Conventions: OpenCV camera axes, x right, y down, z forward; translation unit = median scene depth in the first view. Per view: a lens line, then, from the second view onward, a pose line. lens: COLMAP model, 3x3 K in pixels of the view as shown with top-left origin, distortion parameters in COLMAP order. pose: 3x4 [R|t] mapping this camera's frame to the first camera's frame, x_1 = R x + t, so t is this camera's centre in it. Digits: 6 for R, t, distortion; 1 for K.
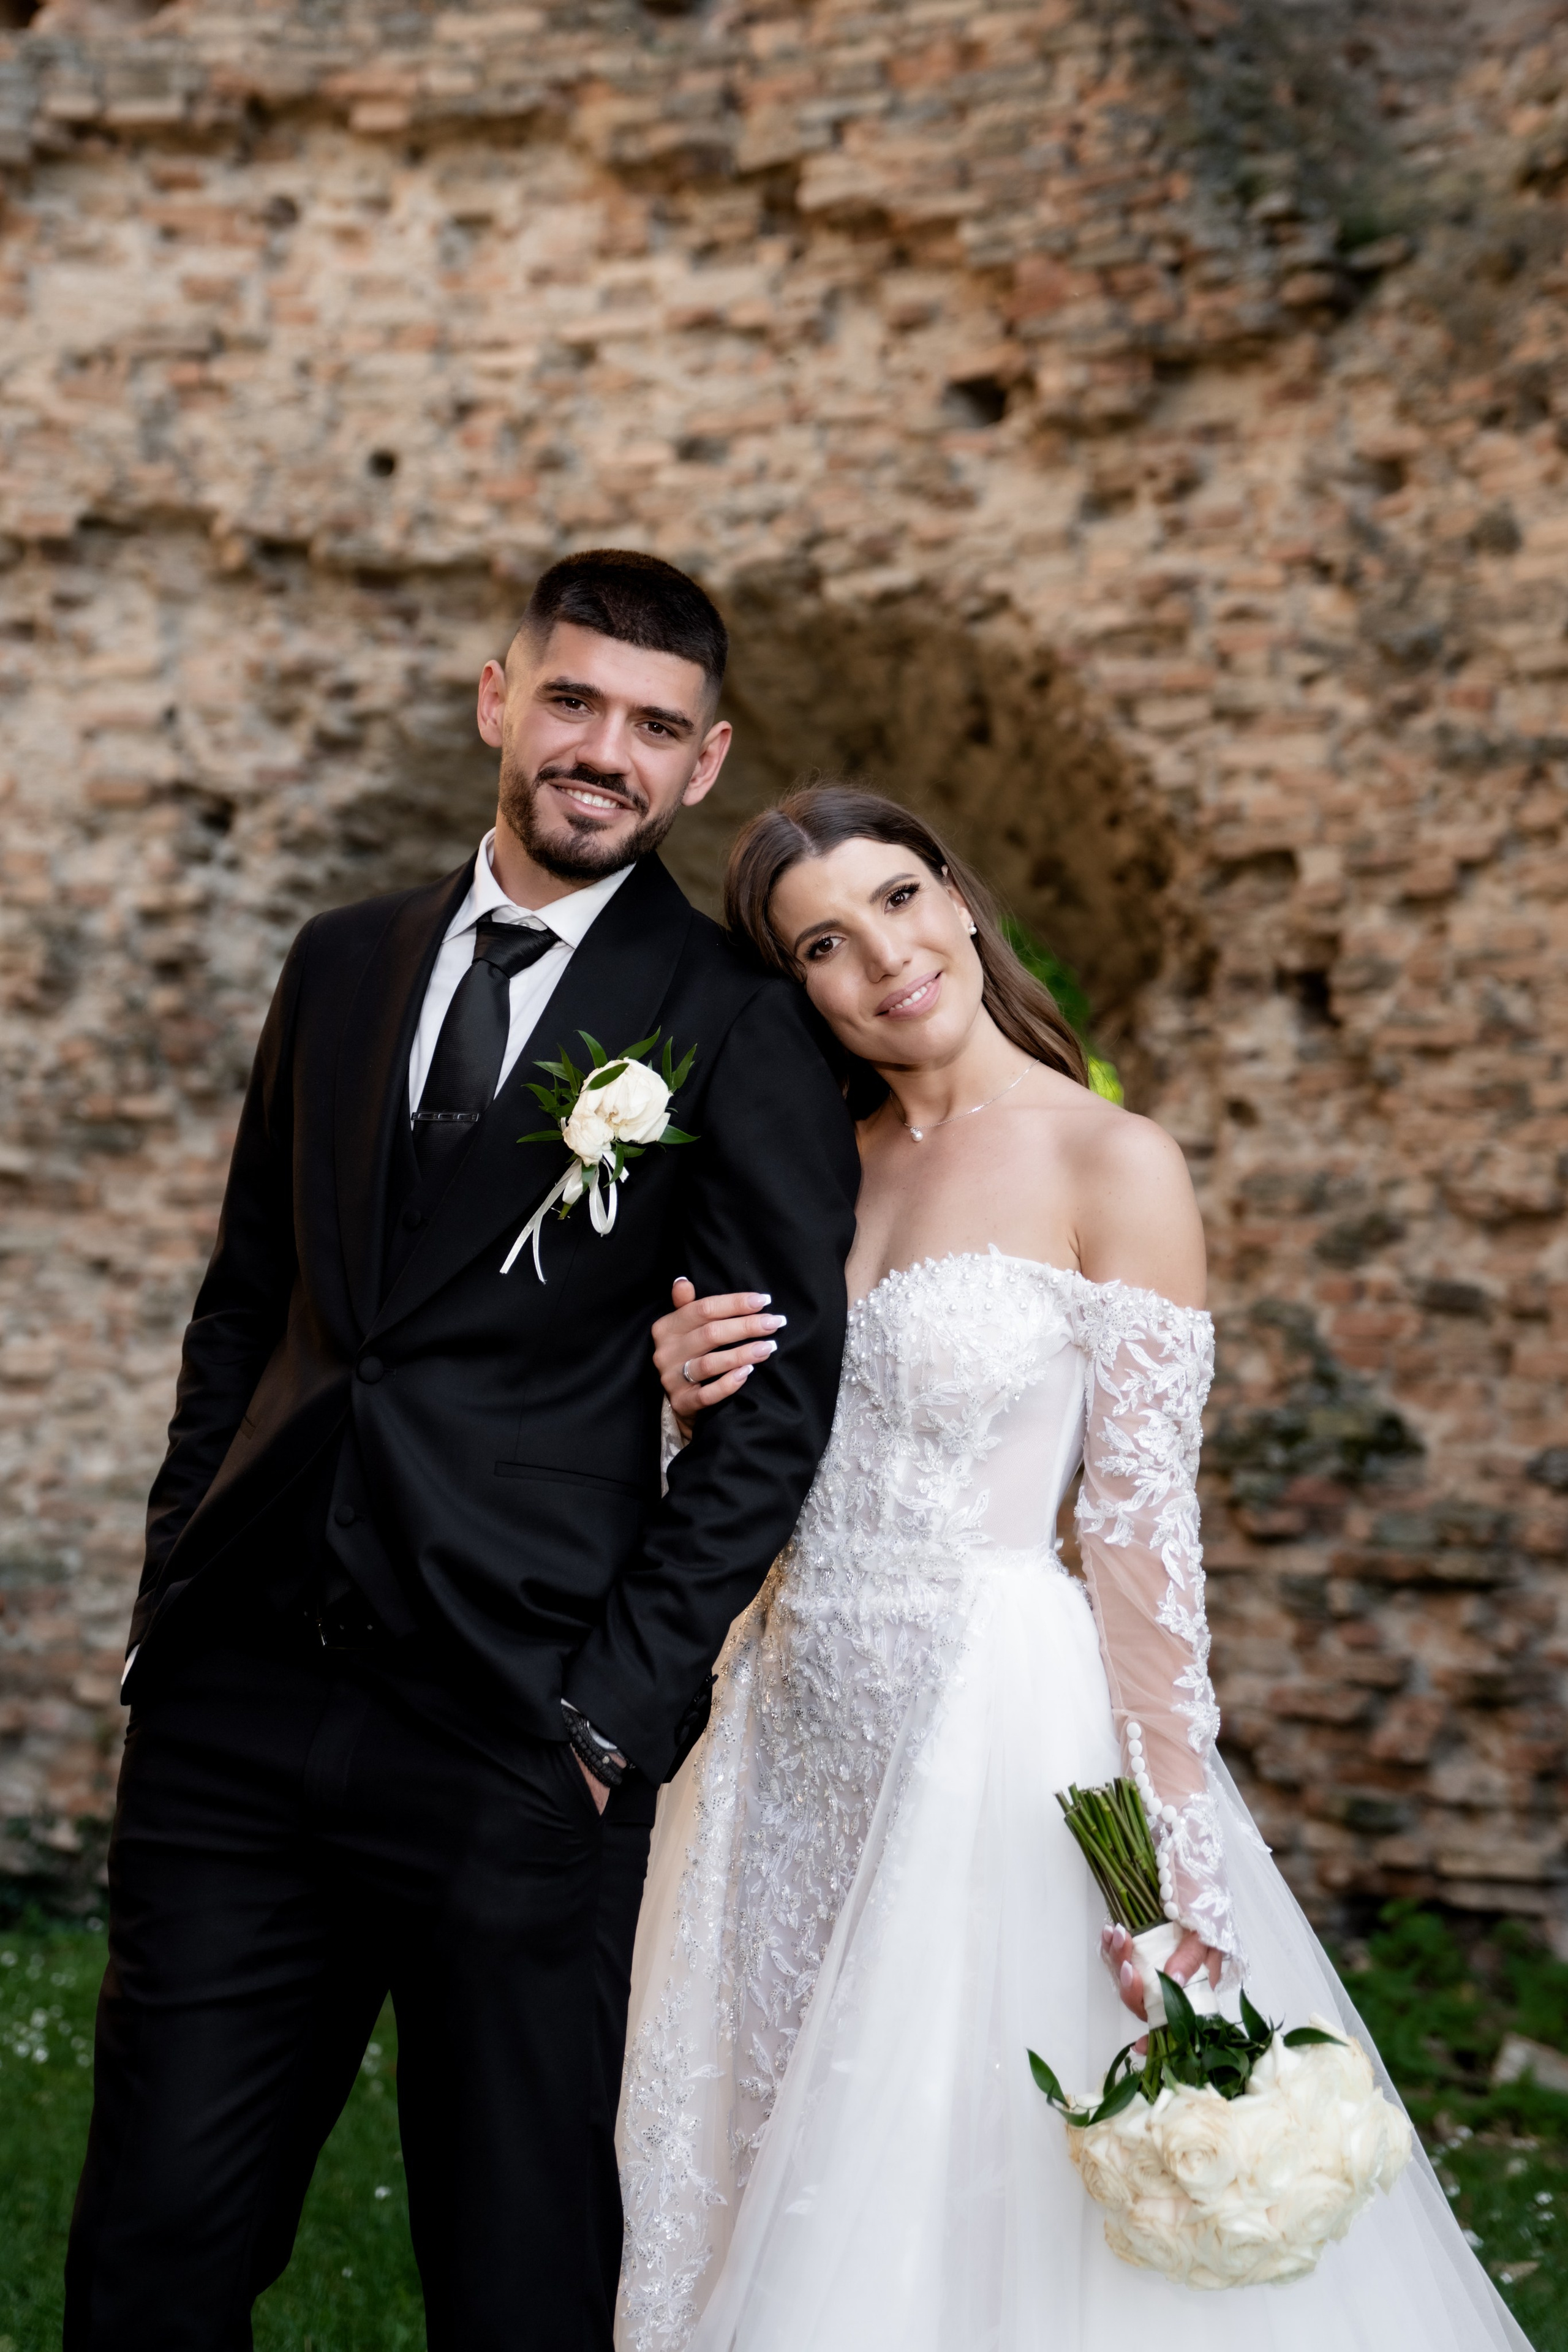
lens RADIAL K [[4184.9, 0, 664.1], [0, 4184.9, 848.5], [0, 0, 1]] dist [0.151079, 0.192313]
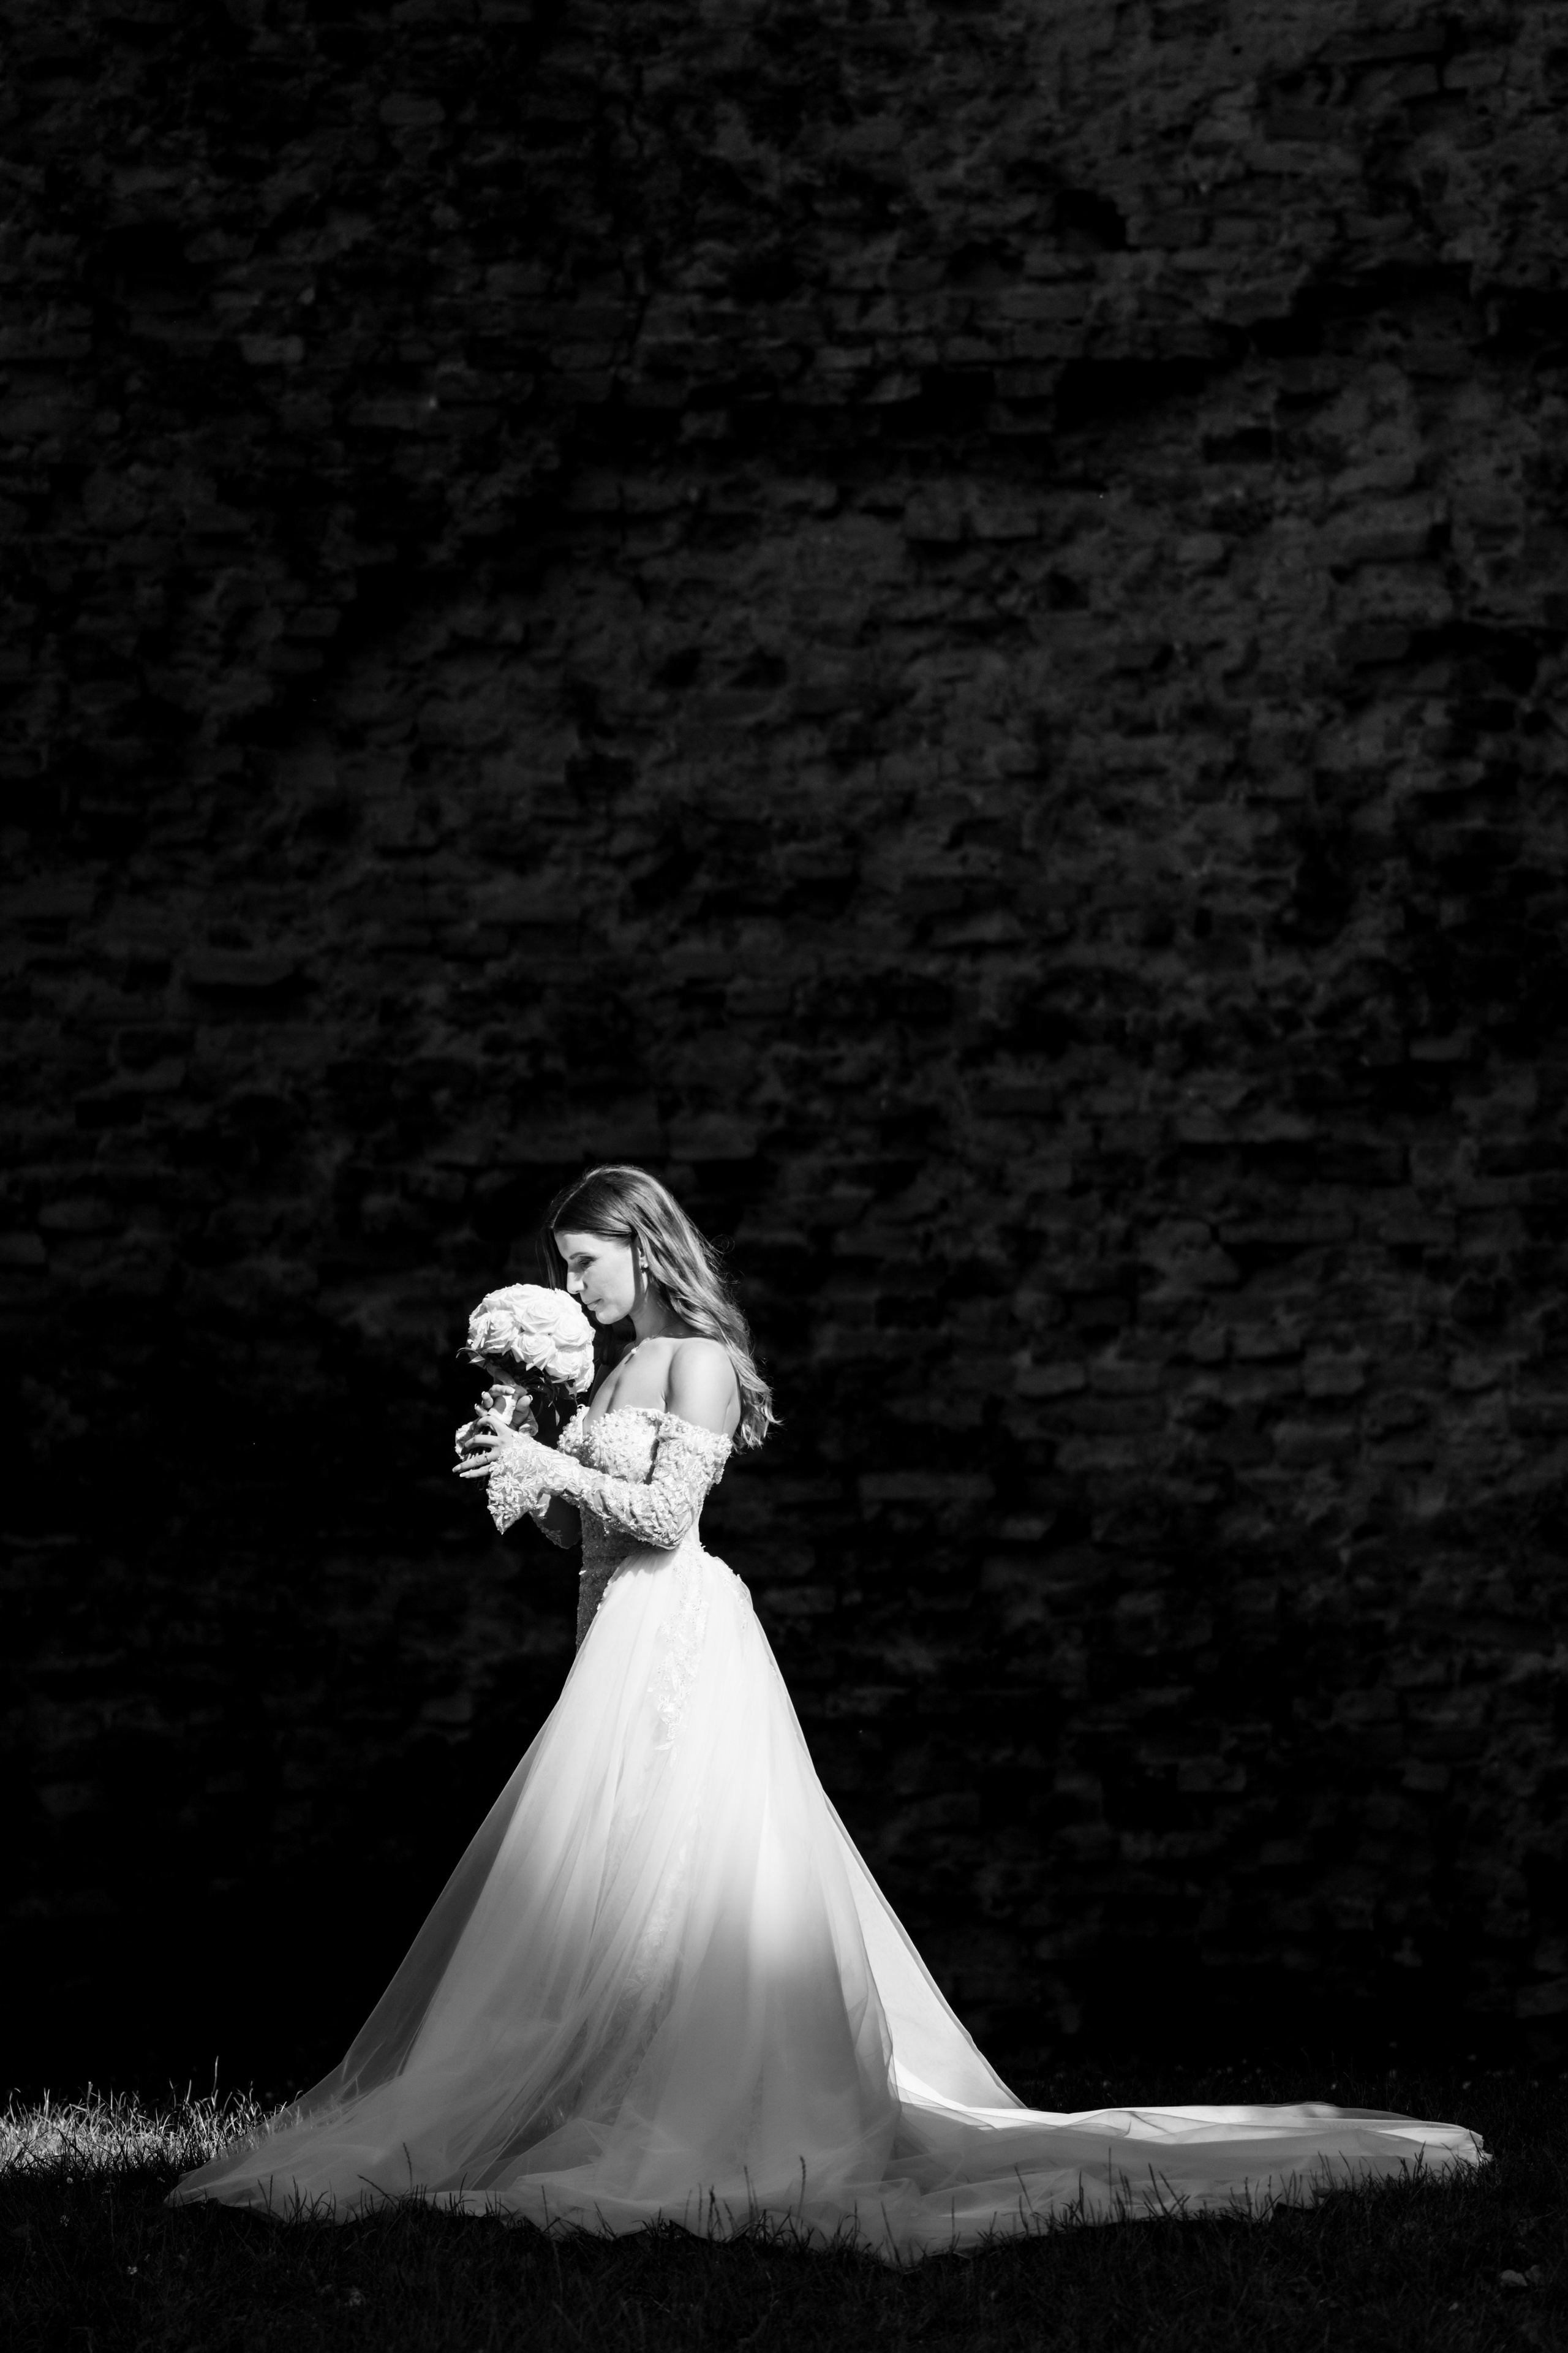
lens RADIAL K [[13527.3, 0, 710.3], [0, 13527.3, 1118.1], [0, 0, 1]] dist [2.477158, -1.706556]
pose [[0.913696, -0.070663, -0.400208, 0.780304], [0.118378, 0.988341, 0.095755, -0.188493], [0.388776, -0.134867, 0.911408, -1.393544]]
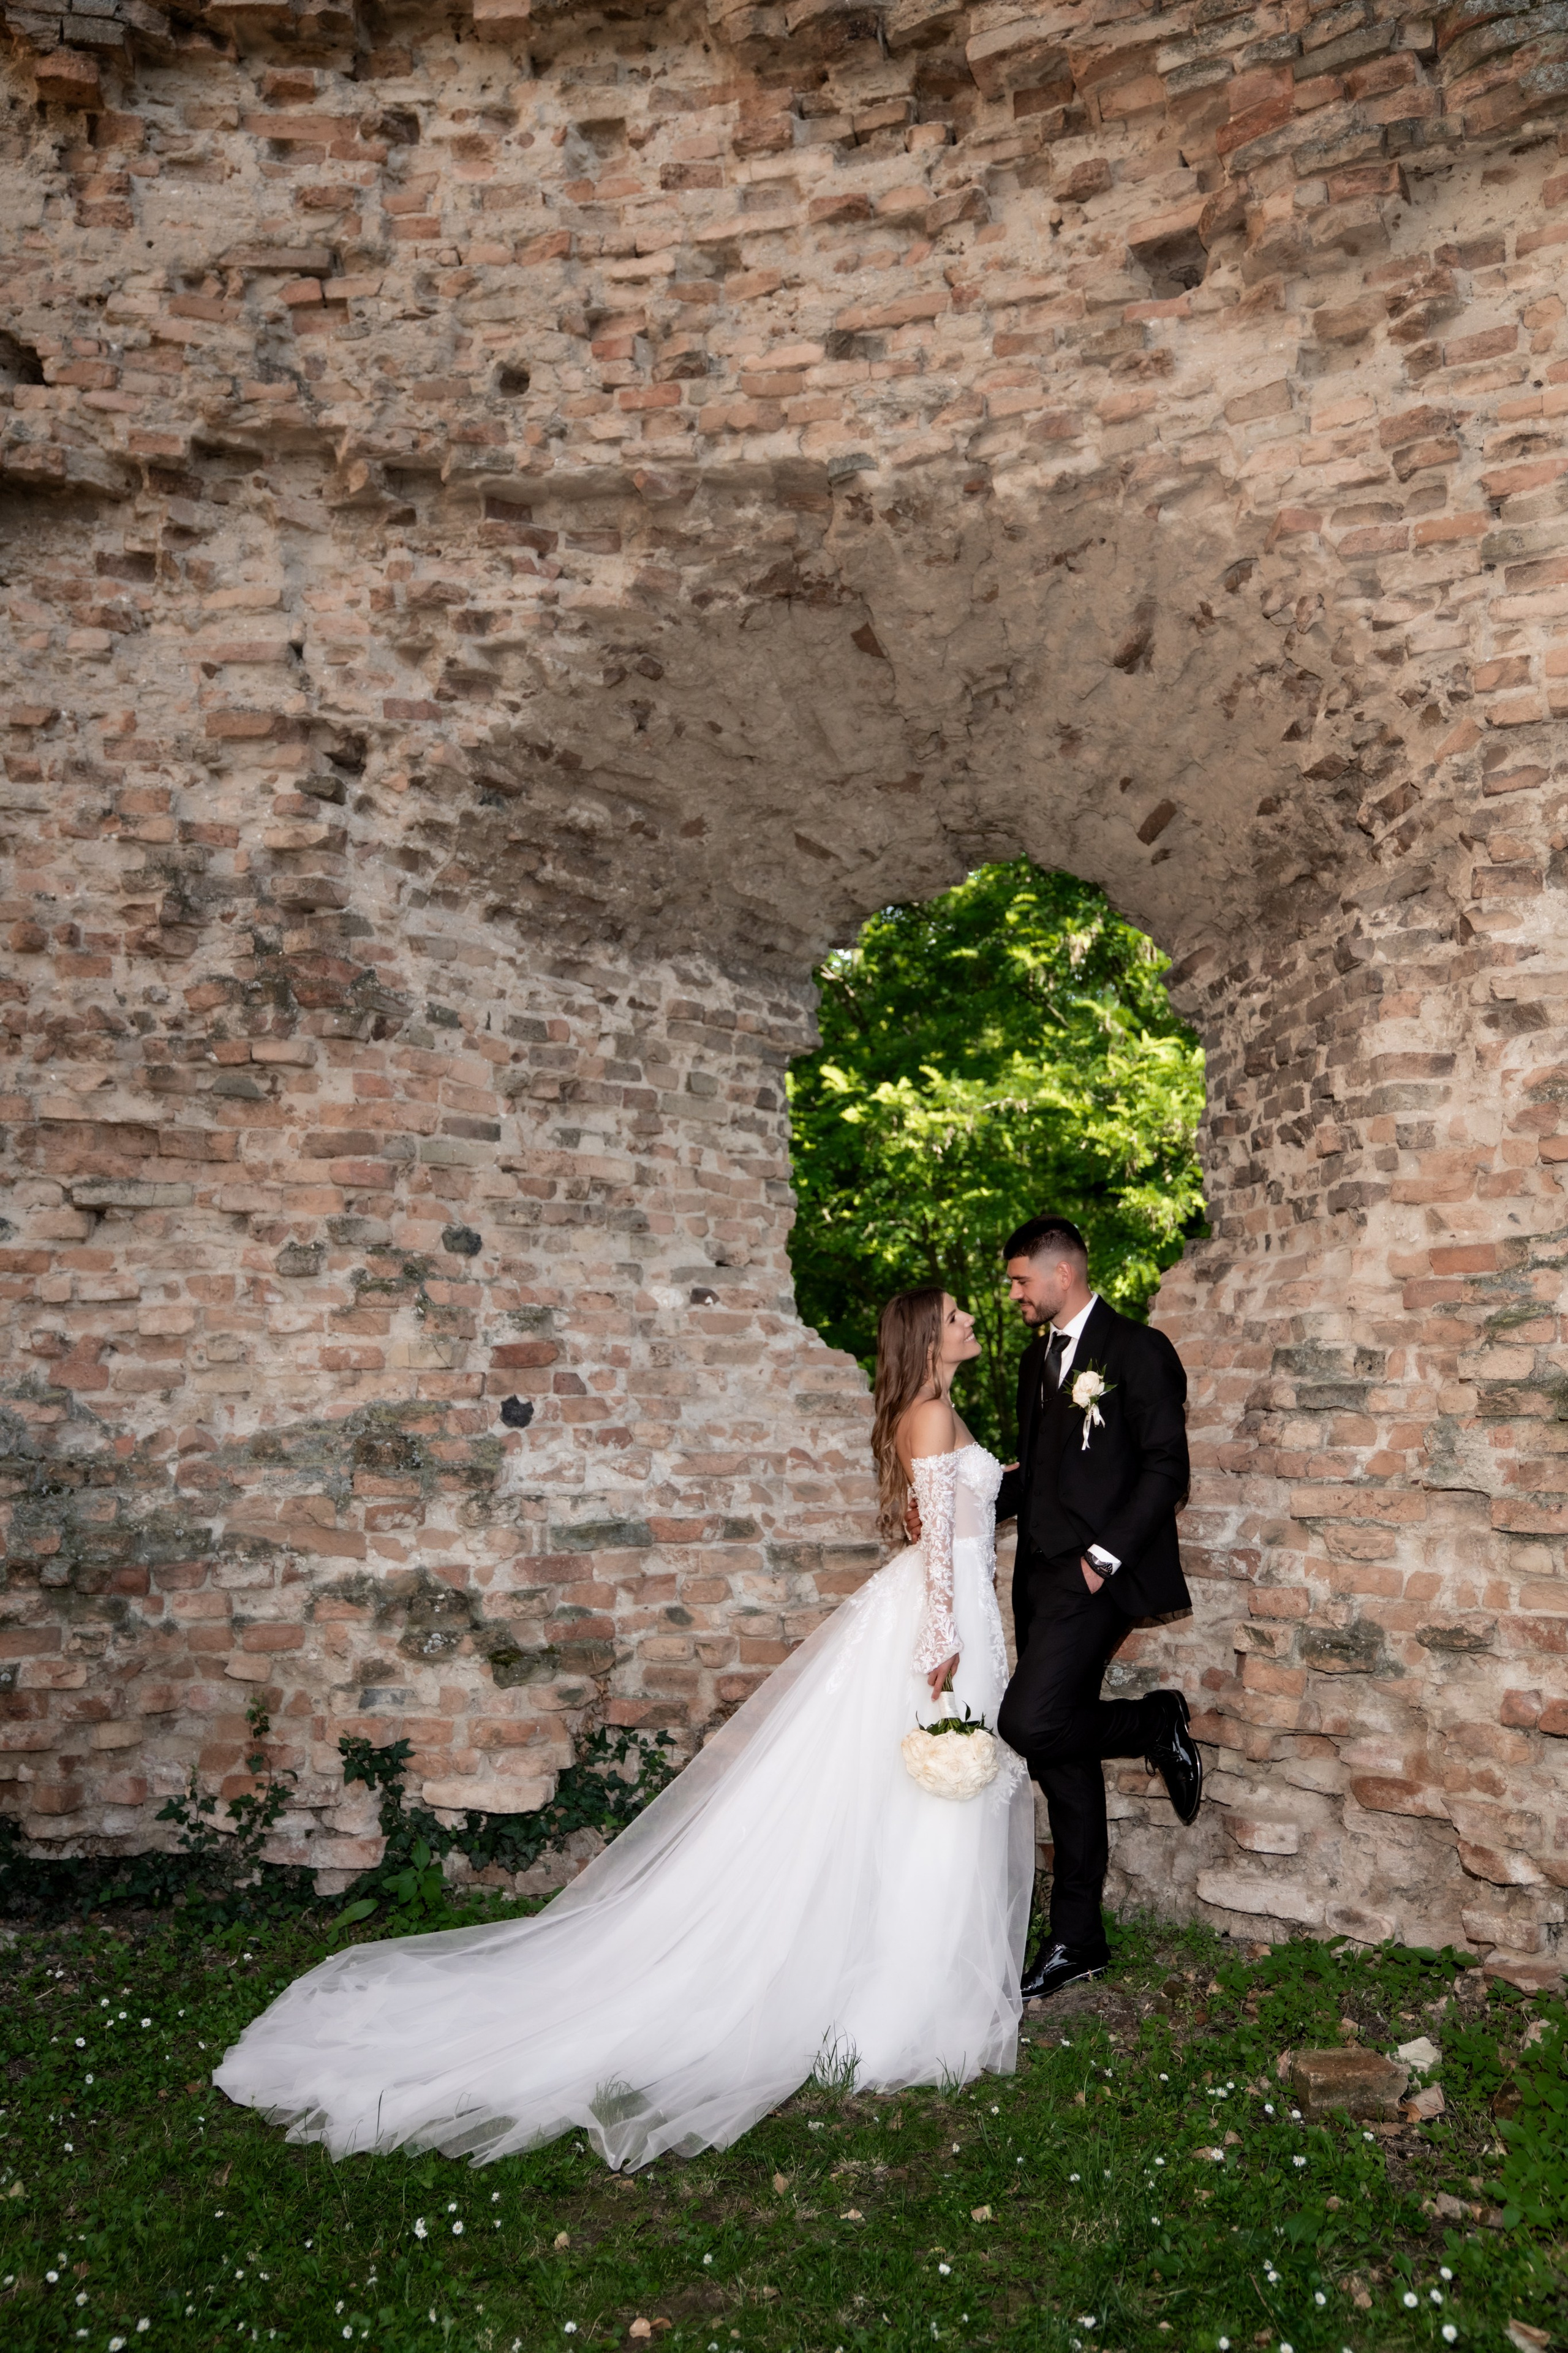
lens RADIAL K [[1950.7, 0, 784.6], [0, 1950.7, 1166.1], [0, 0, 1]] dist [-0.089018, 0.136906]
pose [[0.994779, -0.023943, 0.099202, -0.054617], [0.016452, 0.996998, 0.075660, 0.056687], [-0.100716, -0.073633, 0.992187, 0.557857]]
